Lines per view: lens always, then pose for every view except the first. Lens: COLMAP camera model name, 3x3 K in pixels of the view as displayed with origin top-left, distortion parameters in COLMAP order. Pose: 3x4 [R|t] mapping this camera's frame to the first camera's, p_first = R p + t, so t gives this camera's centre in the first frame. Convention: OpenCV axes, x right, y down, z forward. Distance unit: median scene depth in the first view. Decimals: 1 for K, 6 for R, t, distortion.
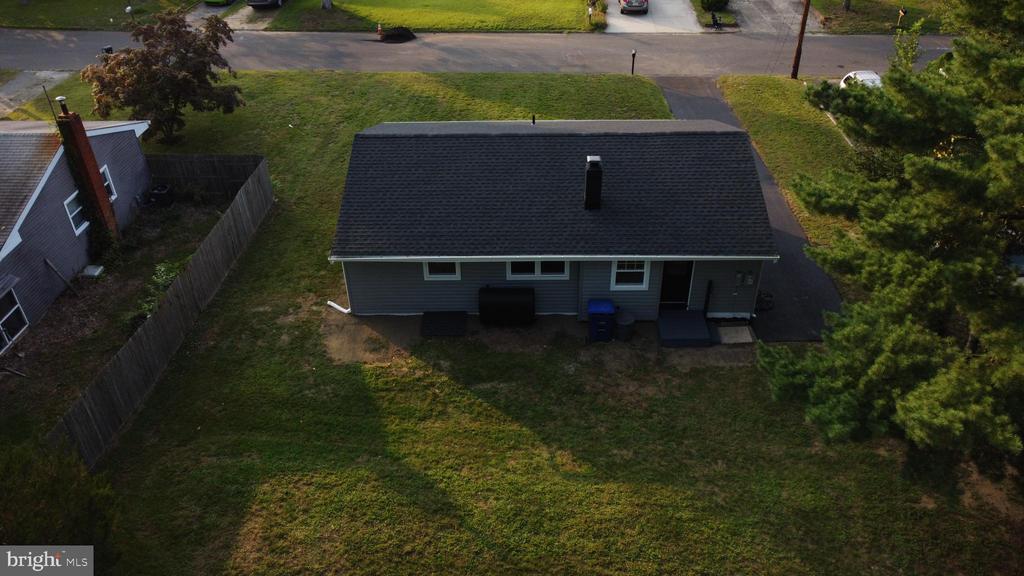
lens RADIAL K [[781.2, 0, 512.0], [0, 781.2, 288.6], [0, 0, 1]] dist [-0.004984, 0.002500]
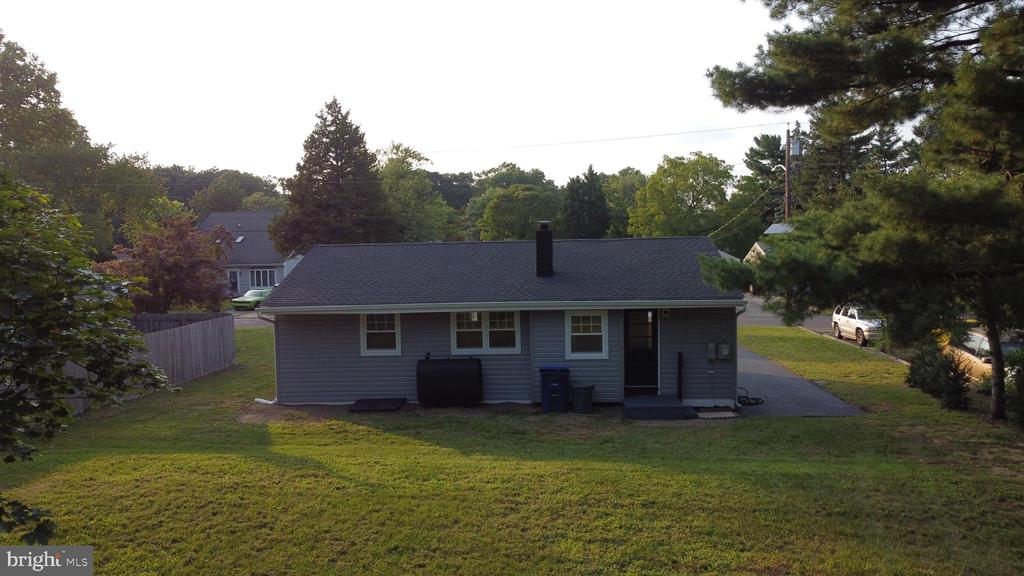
lens RADIAL K [[781.2, 0, 512.3], [0, 781.2, 288.3], [0, 0, 1]] dist [-0.004984, 0.002500]
pose [[0.998196, 0.010172, -0.059177, 0.119000], [-0.041249, 0.832345, -0.552721, 0.434551], [0.043633, 0.554164, 0.831263, 0.221755]]
